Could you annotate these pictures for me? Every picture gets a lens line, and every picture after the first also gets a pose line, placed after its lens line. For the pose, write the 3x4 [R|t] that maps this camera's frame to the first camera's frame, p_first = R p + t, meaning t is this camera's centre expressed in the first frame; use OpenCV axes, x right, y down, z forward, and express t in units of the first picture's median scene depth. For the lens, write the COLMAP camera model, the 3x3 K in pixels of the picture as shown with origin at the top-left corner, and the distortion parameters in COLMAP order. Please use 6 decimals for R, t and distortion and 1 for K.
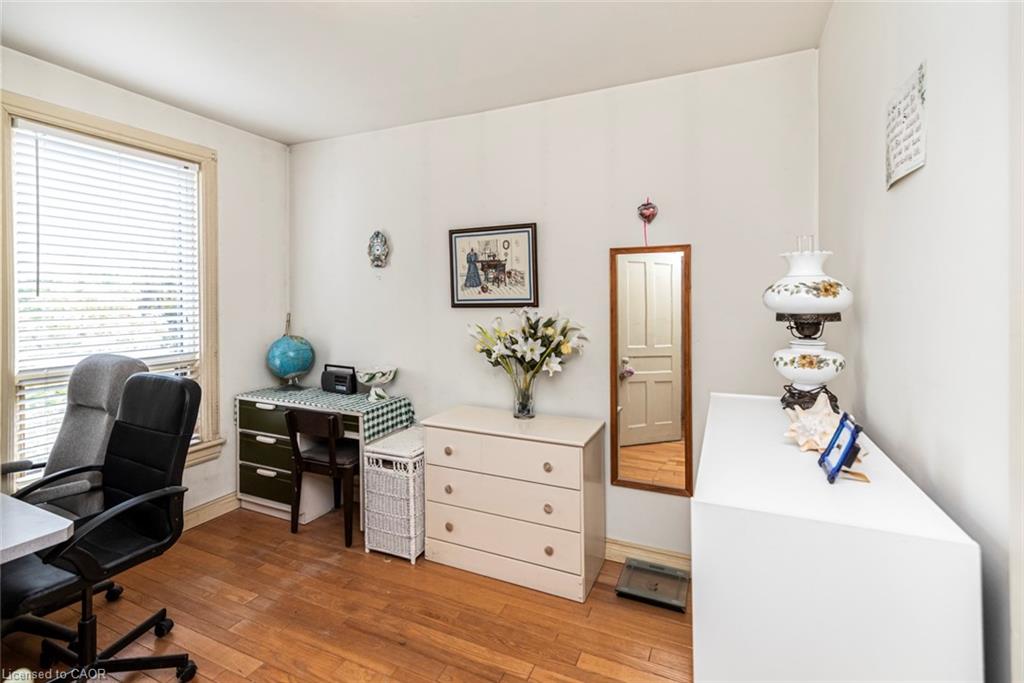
lens RADIAL K [[473.8, 0, 511.5], [0, 473.8, 302.8], [0, 0, 1]] dist [0.002961, 0.000018]
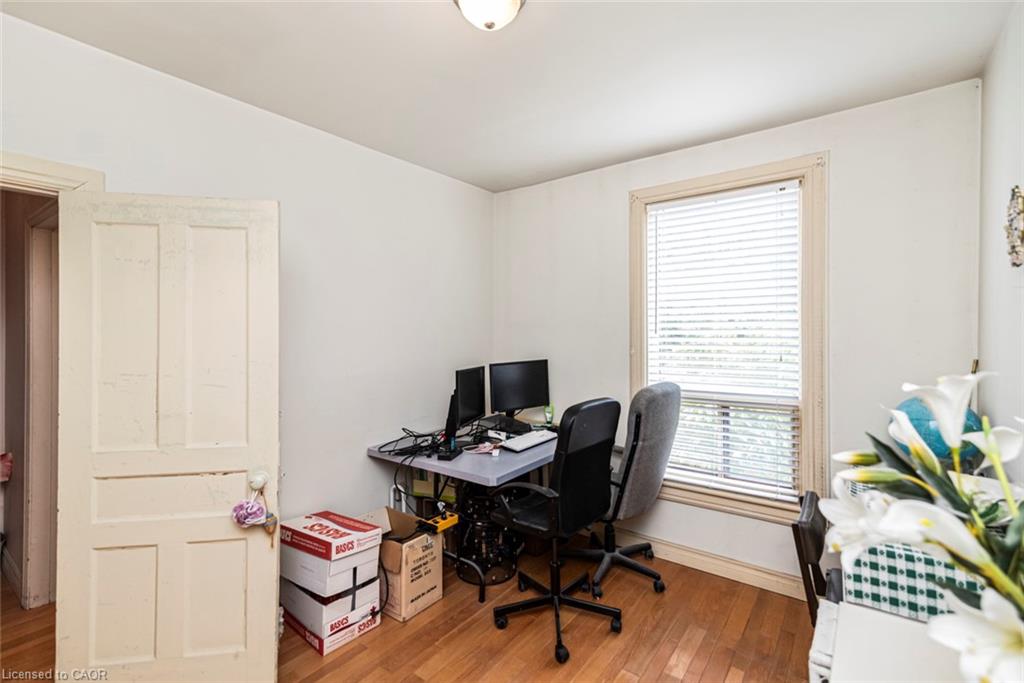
lens RADIAL K [[465.1, 0, 511.6], [0, 465.1, 330.1], [0, 0, 1]] dist [0.019040, -0.000294]
pose [[-0.214267, -0.013607, -0.976680, 0.476317], [-0.005068, 0.999905, -0.012819, -0.006644], [0.976762, 0.002203, -0.214316, 1.152326]]
